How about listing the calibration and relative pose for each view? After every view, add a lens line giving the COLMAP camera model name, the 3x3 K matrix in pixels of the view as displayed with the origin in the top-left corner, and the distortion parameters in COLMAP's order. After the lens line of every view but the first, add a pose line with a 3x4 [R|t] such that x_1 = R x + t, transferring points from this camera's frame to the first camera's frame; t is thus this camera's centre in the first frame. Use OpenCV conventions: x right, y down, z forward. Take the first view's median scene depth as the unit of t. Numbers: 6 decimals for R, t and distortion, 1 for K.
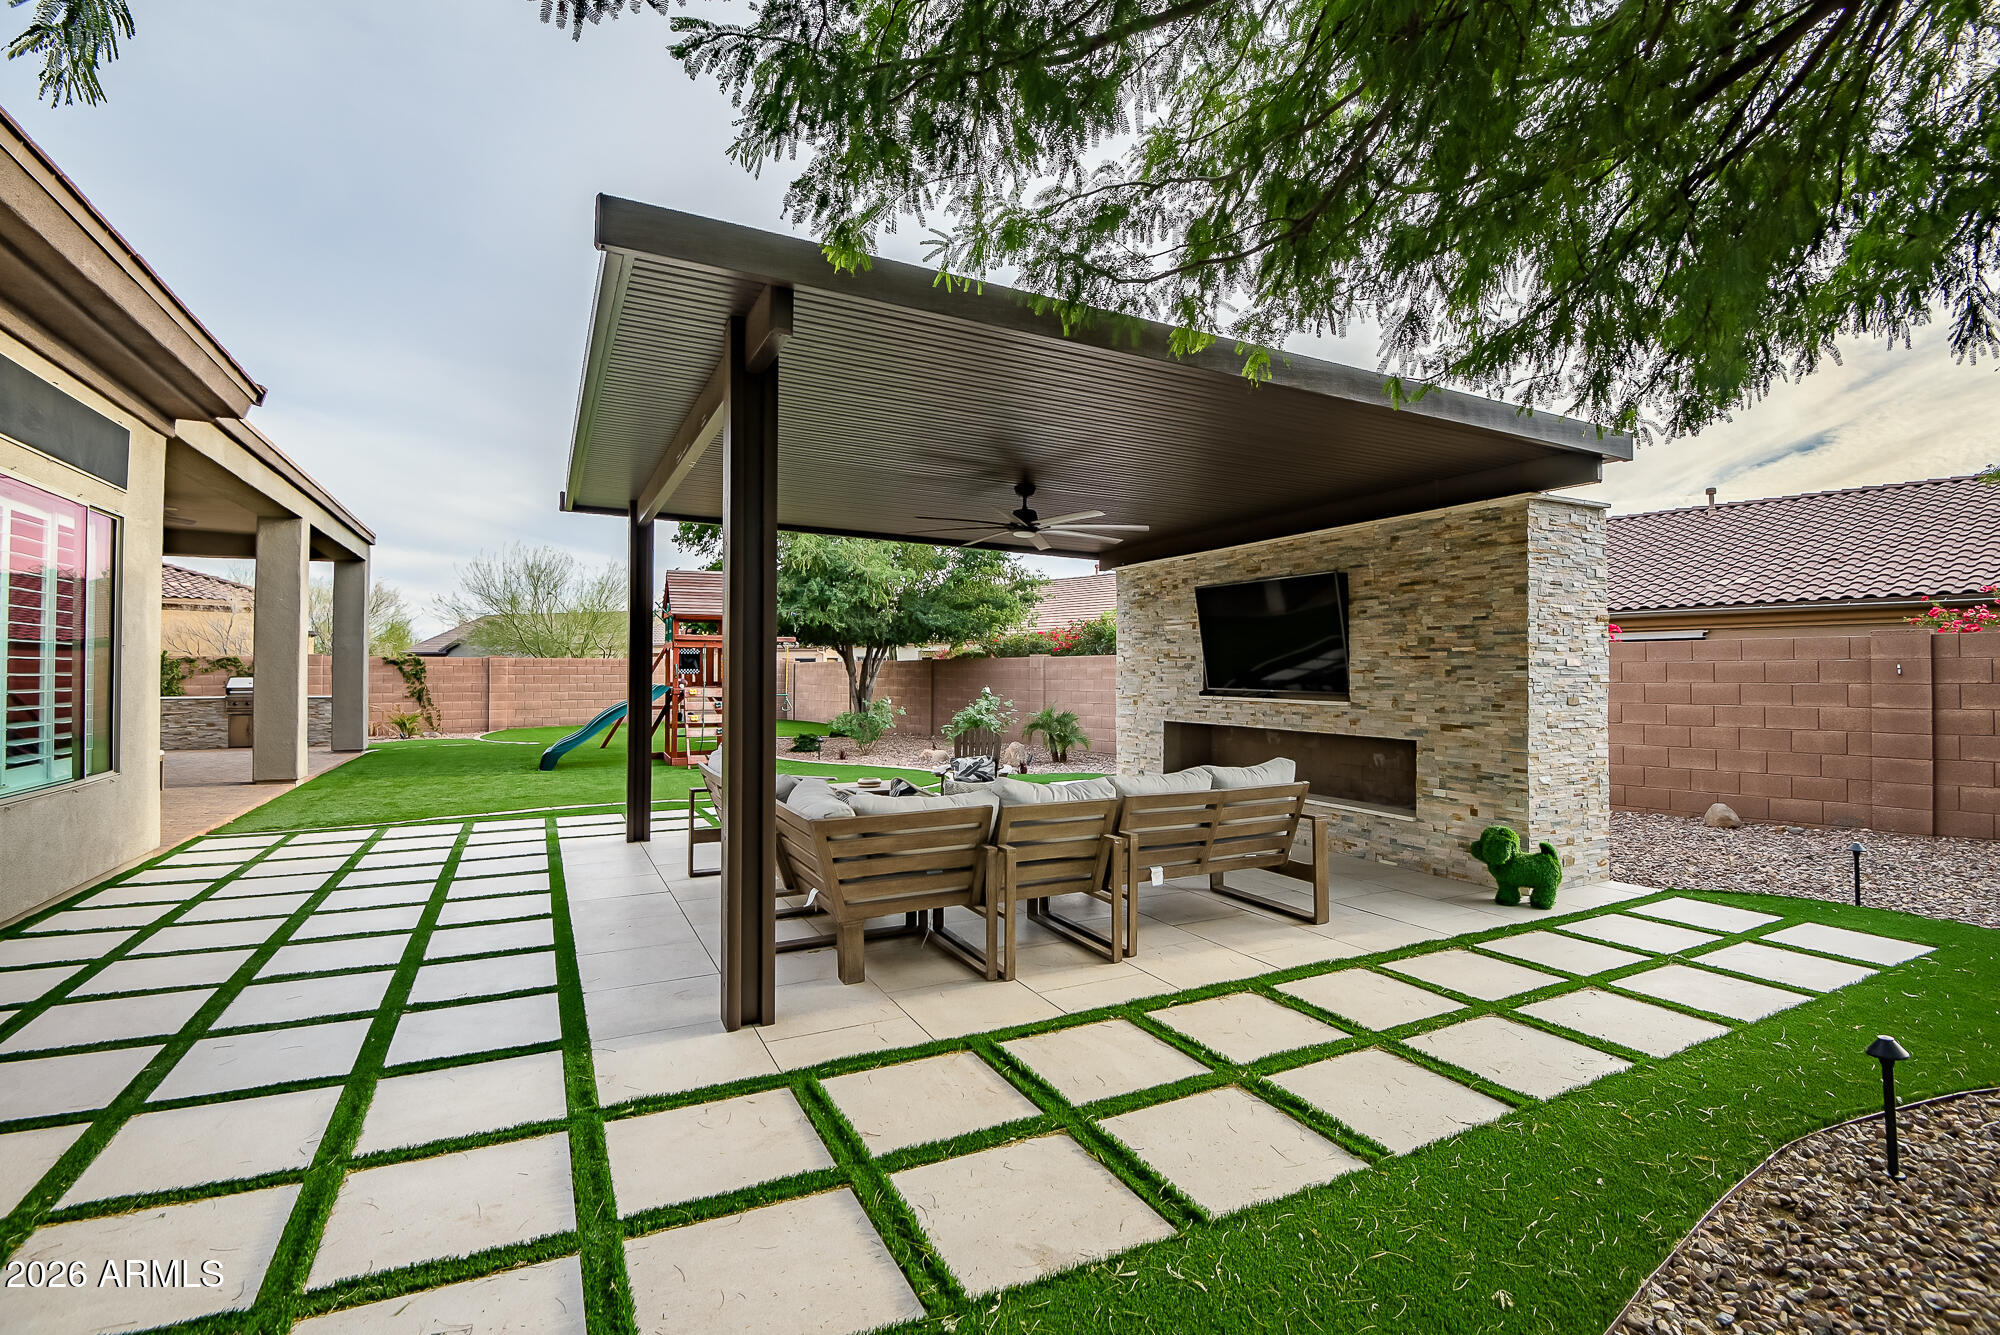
lens RADIAL K [[901.9, 0, 1006.2], [0, 901.9, 663.6], [0, 0, 1]] dist [0.002214, 0.000105]
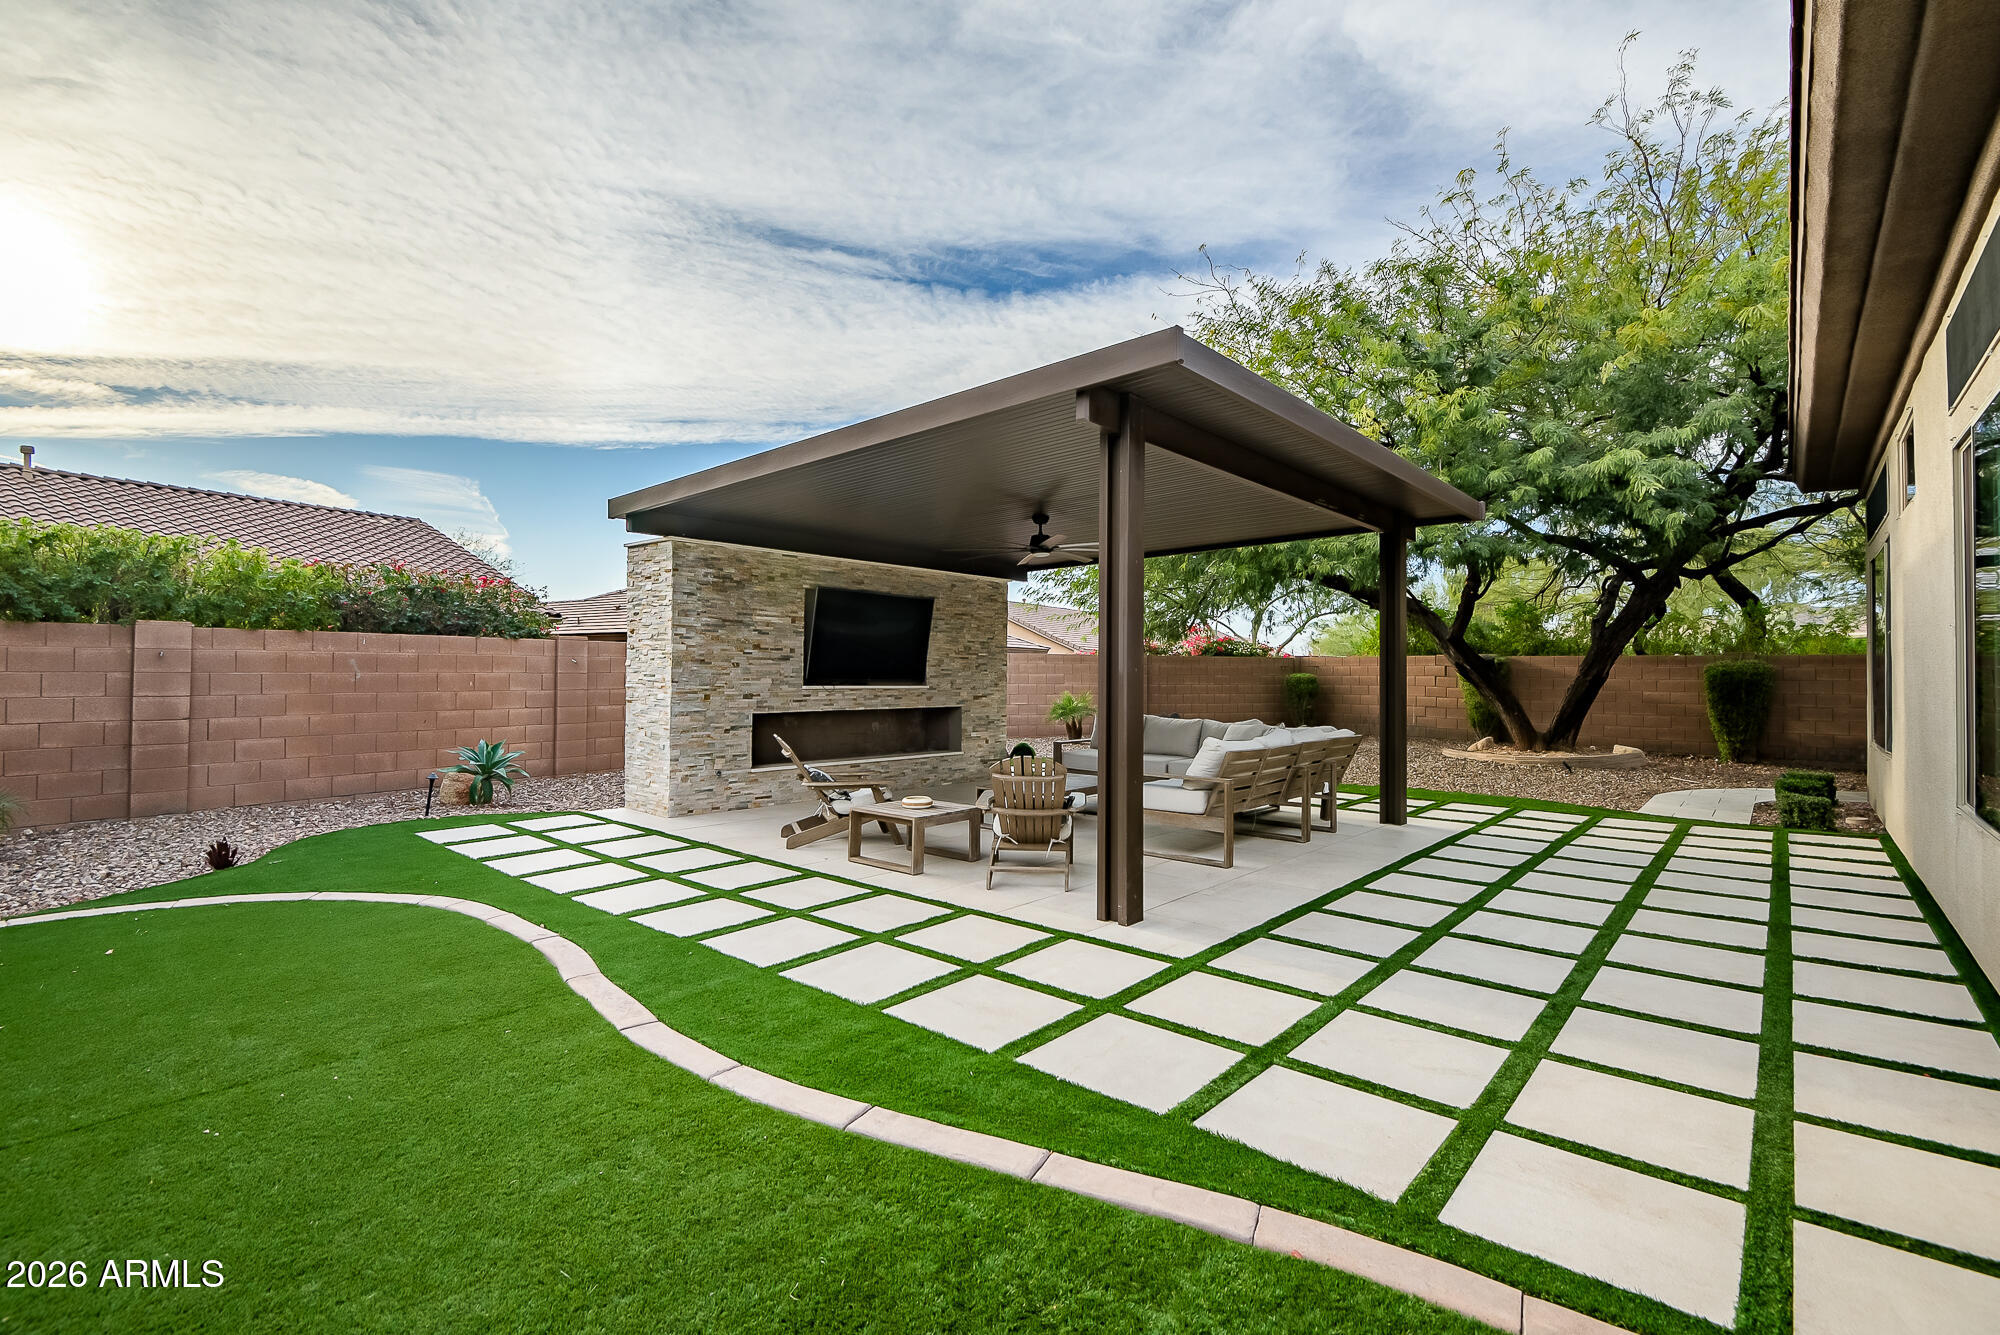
lens RADIAL K [[901.9, 0, 1009.5], [0, 901.9, 664.7], [0, 0, 1]] dist [0.002214, 0.000105]
pose [[-0.370284, 0.008962, 0.928875, -0.891735], [-0.014382, 0.999778, -0.015380, 0.023681], [-0.928807, -0.019054, -0.370073, 1.188928]]
